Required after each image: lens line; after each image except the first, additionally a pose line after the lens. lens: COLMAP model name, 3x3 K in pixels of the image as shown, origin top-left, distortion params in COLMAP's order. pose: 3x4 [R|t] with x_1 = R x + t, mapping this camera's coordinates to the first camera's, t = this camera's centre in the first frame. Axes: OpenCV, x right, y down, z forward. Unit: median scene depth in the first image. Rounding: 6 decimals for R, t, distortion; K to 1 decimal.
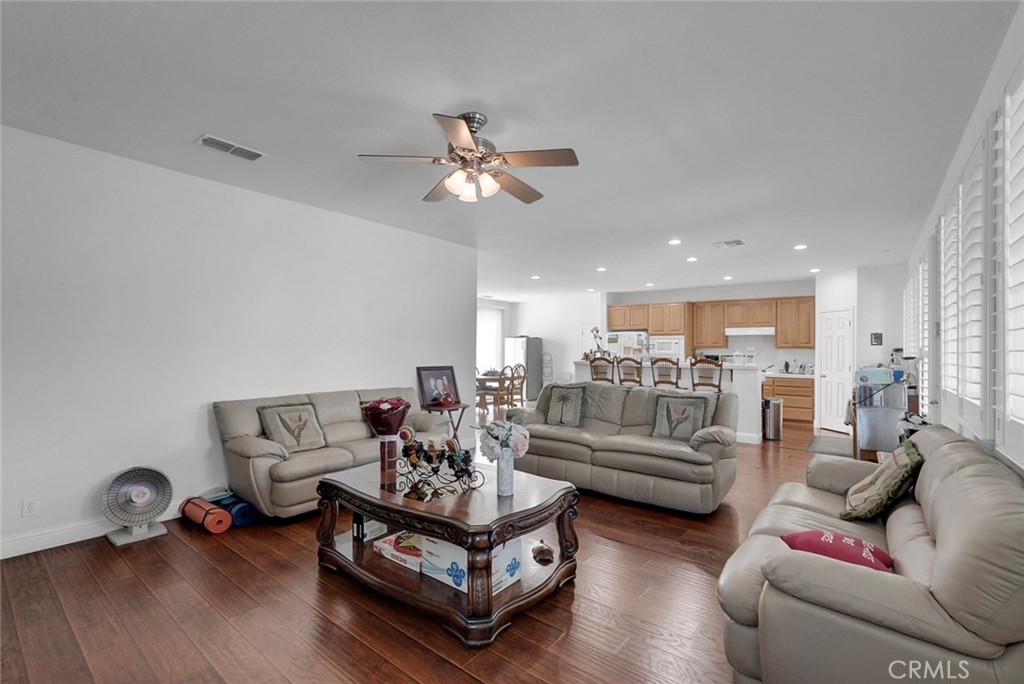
lens RADIAL K [[454.5, 0, 514.0], [0, 454.5, 346.3], [0, 0, 1]] dist [-0.007561, 0.004305]
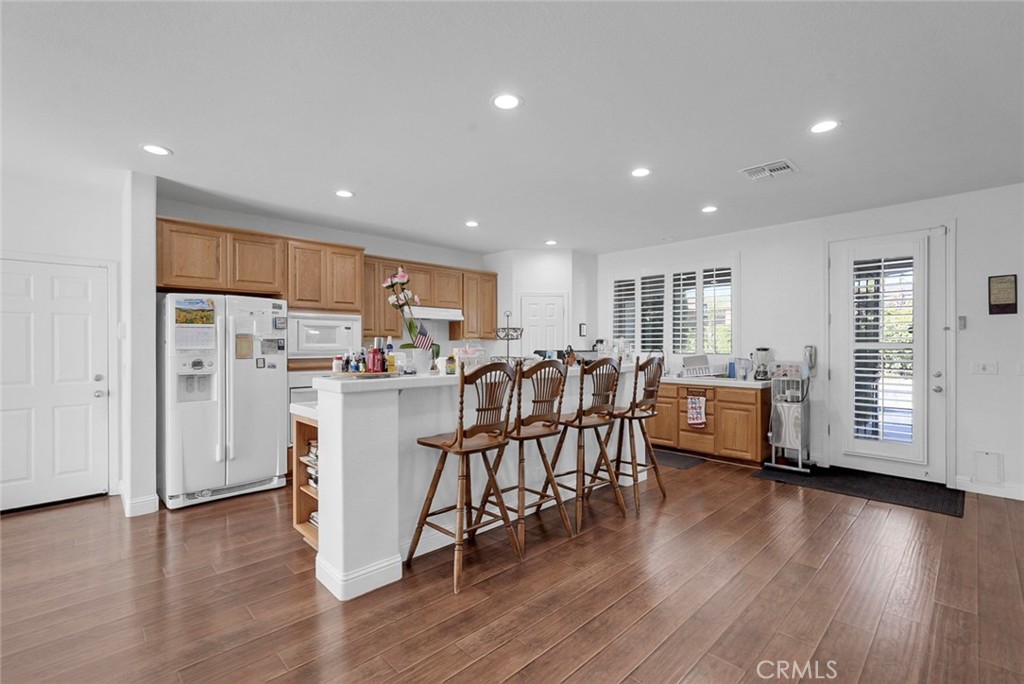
lens RADIAL K [[454.5, 0, 510.5], [0, 454.5, 343.4], [0, 0, 1]] dist [-0.007561, 0.004305]
pose [[0.131959, -0.014188, 0.991154, -0.107044], [-0.011039, 0.999815, 0.015782, -0.000616], [-0.991194, -0.013024, 0.131777, 0.772978]]
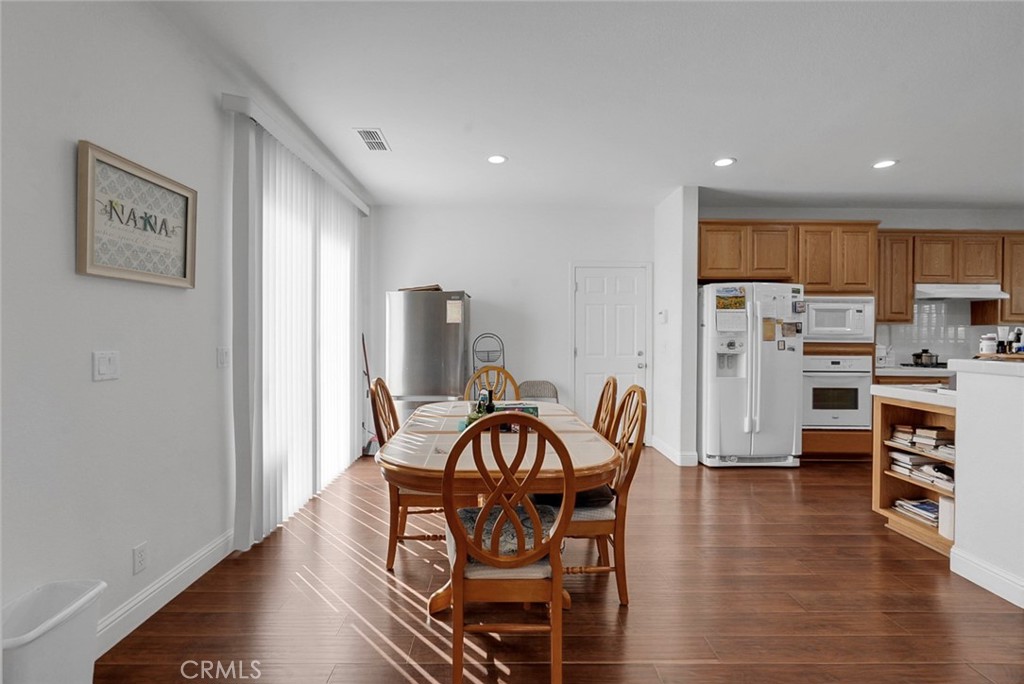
lens RADIAL K [[454.5, 0, 503.7], [0, 454.5, 338.0], [0, 0, 1]] dist [-0.007561, 0.004305]
pose [[0.775897, -0.018823, 0.630578, -0.208963], [-0.002275, 0.999465, 0.032634, 0.005813], [-0.630855, -0.026755, 0.775439, 0.885071]]
